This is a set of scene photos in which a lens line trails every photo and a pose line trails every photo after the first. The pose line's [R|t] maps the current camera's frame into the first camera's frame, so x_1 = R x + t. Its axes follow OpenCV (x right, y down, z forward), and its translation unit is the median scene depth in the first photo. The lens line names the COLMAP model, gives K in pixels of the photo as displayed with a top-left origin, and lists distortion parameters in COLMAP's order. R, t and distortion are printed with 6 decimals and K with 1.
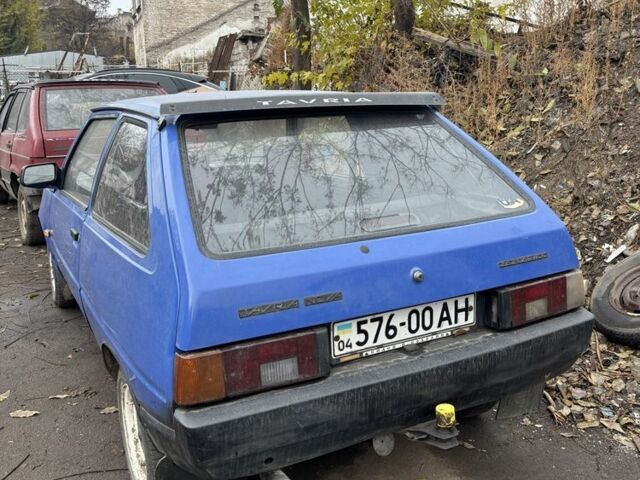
lens RADIAL K [[678.3, 0, 320.0], [0, 678.3, 240.0], [0, 0, 1]] dist [-0.077352, -0.023171]
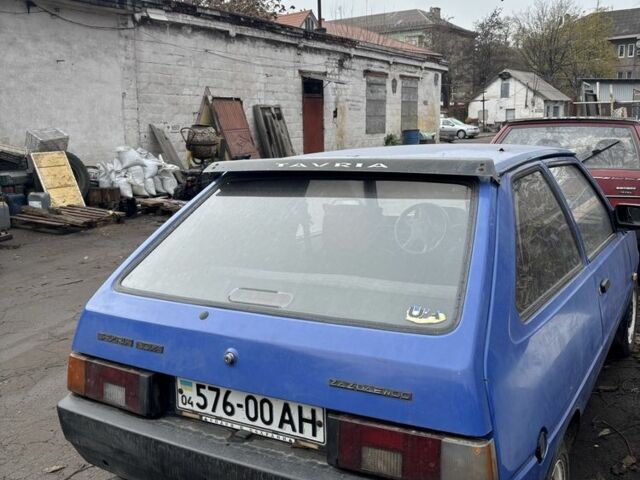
lens RADIAL K [[678.3, 0, 320.0], [0, 678.3, 240.0], [0, 0, 1]] dist [-0.077352, -0.023171]
pose [[0.511630, 0.142682, -0.847276, 0.933432], [-0.181935, 0.981745, 0.055465, -0.173363], [0.839723, 0.125772, 0.528249, 0.562505]]
